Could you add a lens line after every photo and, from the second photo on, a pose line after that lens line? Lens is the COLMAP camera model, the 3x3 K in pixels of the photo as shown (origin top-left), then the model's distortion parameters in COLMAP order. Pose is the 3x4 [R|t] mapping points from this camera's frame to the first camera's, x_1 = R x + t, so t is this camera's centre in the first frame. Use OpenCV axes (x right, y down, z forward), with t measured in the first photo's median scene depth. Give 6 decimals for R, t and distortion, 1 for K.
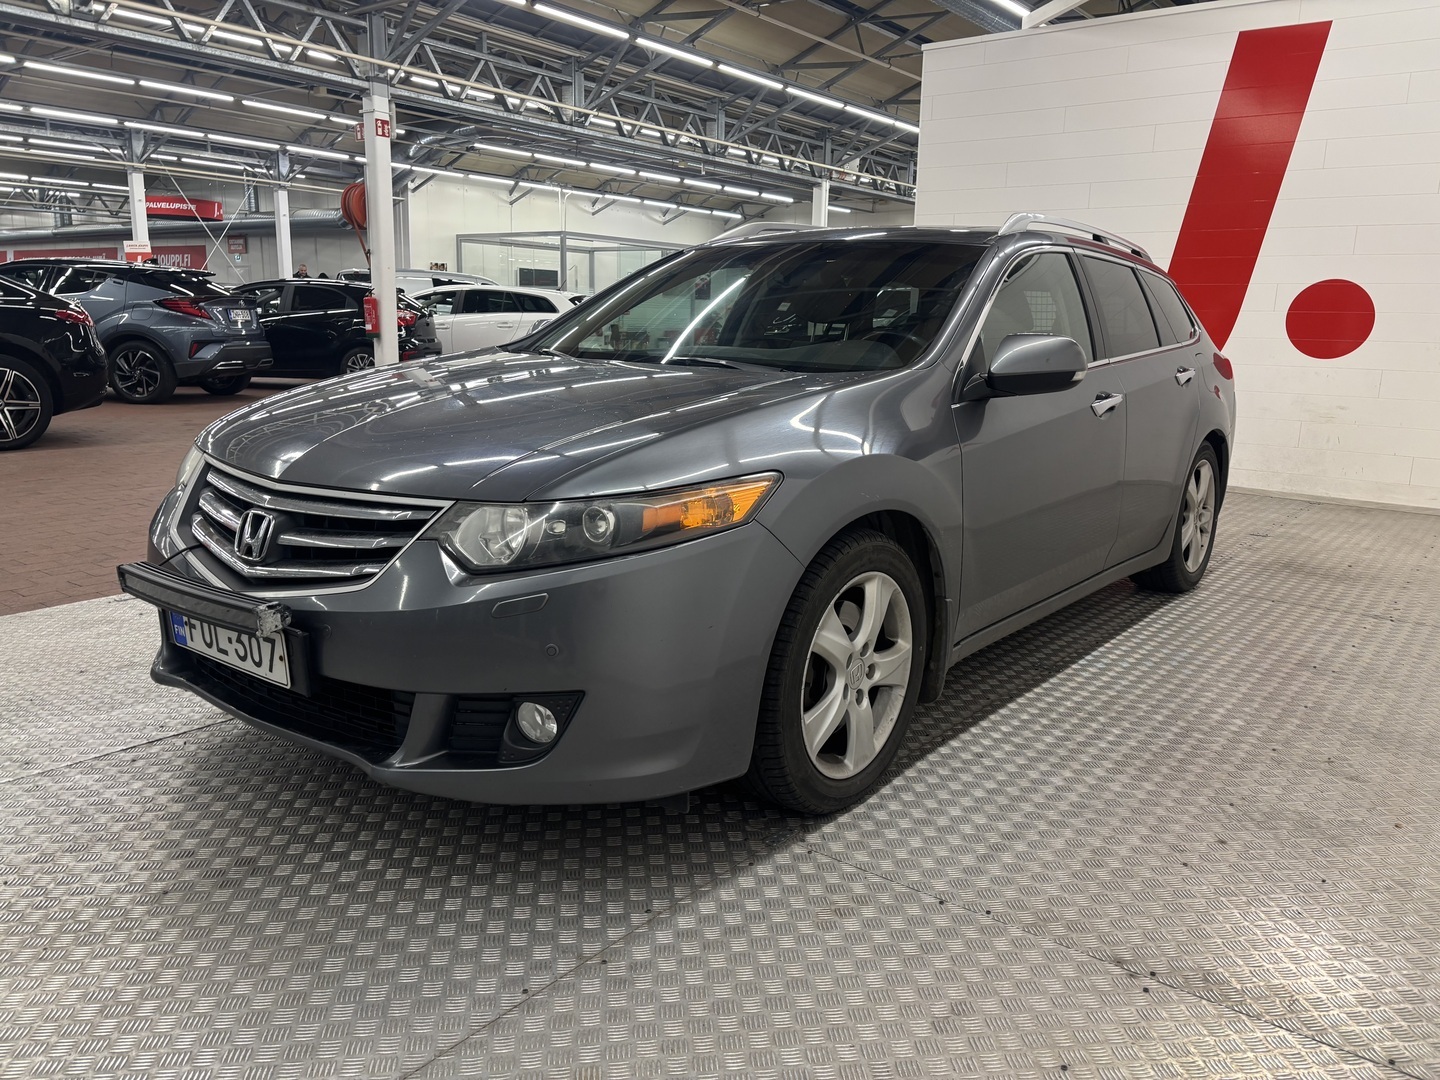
lens RADIAL K [[1093.5, 0, 718.5], [0, 1093.5, 540.5], [0, 0, 1]] dist [0.034113, -0.042117]
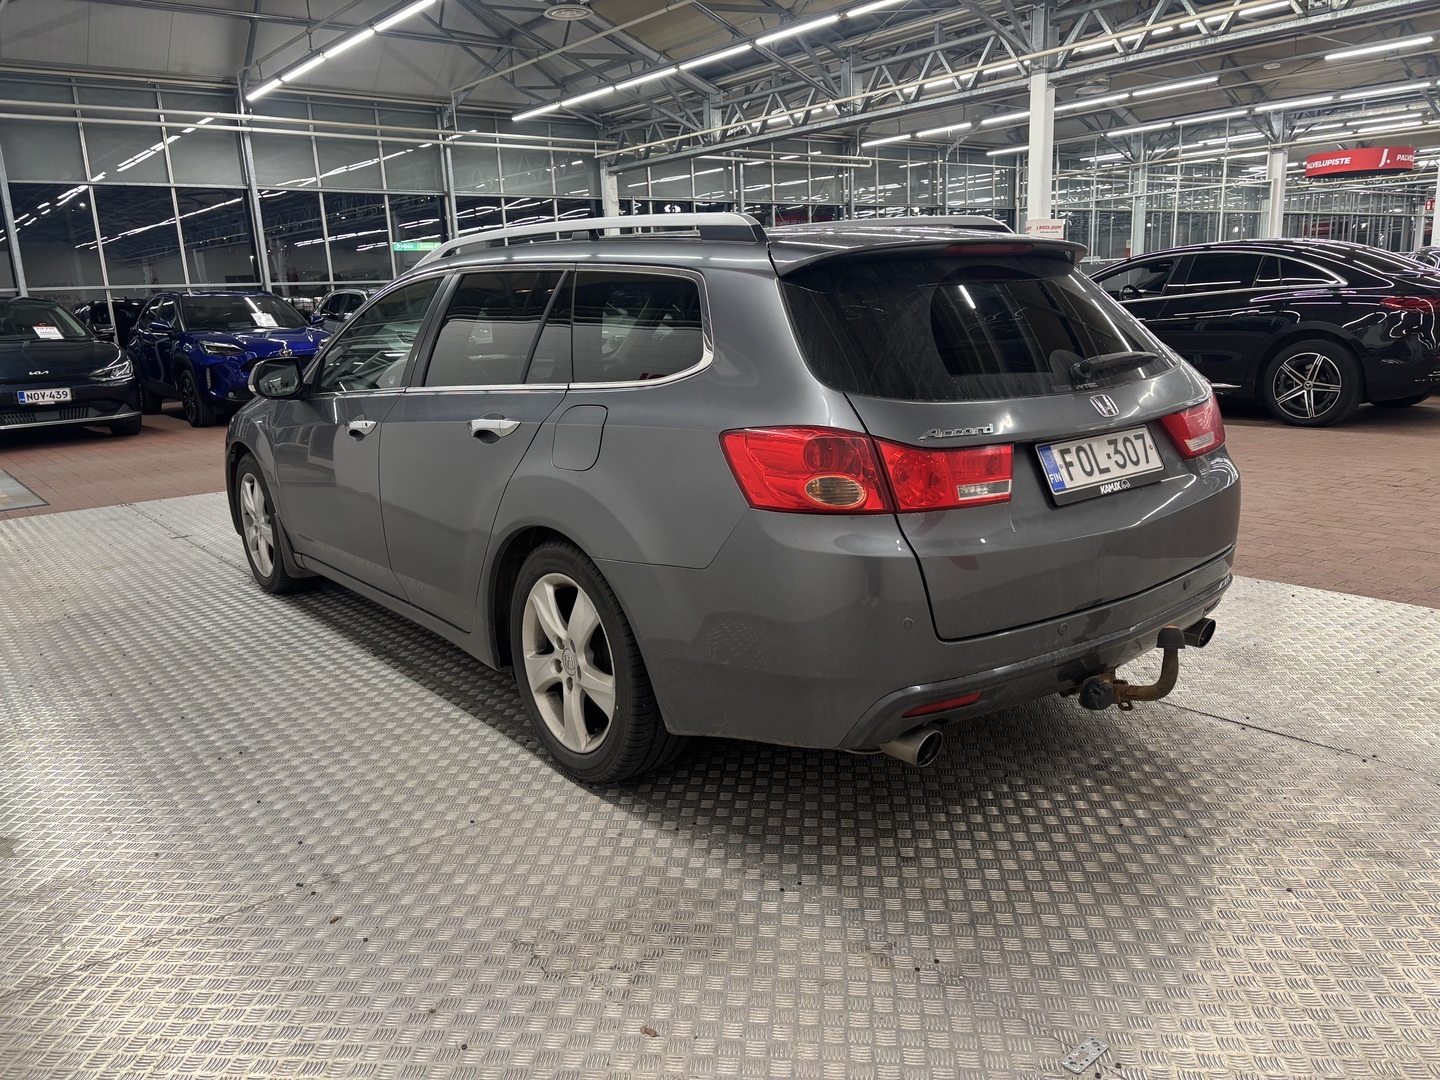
lens RADIAL K [[1093.5, 0, 721.9], [0, 1093.5, 544.7], [0, 0, 1]] dist [0.034113, -0.042117]
pose [[-0.230551, 0.198109, -0.952680, 0.652113], [-0.151163, 0.959878, 0.236187, -0.177981], [0.961247, 0.198463, -0.191354, 0.868378]]
